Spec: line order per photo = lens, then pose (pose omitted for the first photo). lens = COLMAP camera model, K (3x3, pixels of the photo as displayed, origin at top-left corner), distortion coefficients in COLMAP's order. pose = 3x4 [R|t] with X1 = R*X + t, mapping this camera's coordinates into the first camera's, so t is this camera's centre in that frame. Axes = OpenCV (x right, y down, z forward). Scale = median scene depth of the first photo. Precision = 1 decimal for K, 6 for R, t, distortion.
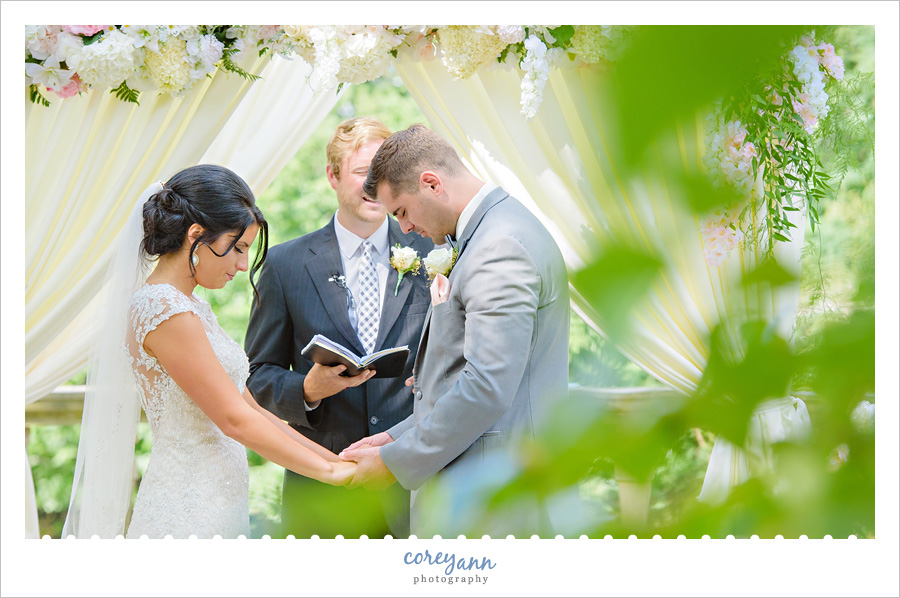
lens RADIAL K [[2164.6, 0, 450.0], [0, 2164.6, 299.0], [0, 0, 1]] dist [-0.083264, -0.250374]
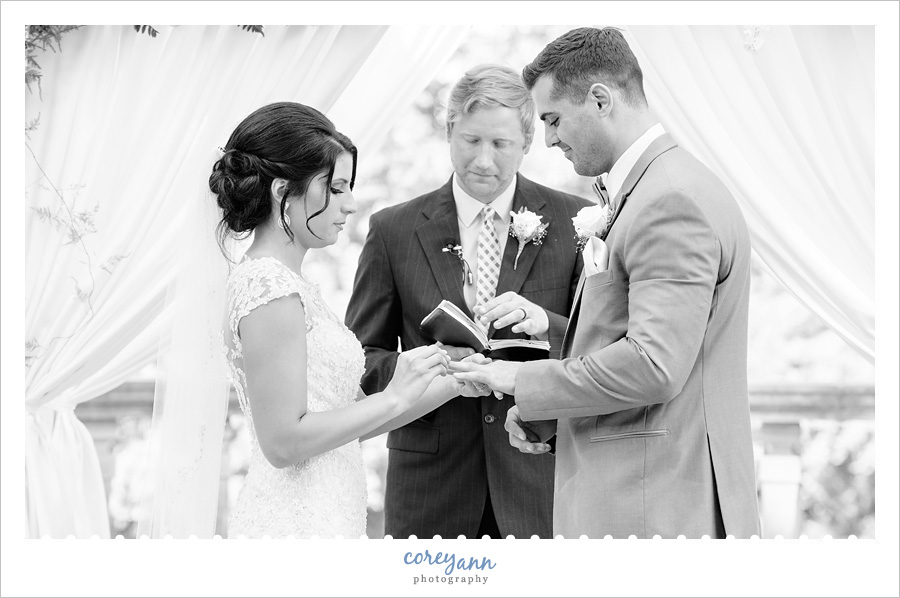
lens RADIAL K [[2164.6, 0, 450.0], [0, 2164.6, 299.0], [0, 0, 1]] dist [-0.083264, -0.250374]
pose [[0.998722, 0.021241, -0.045866, -0.013608], [-0.021131, 0.999773, 0.002889, 0.006793], [0.045917, -0.001916, 0.998943, 0.155533]]
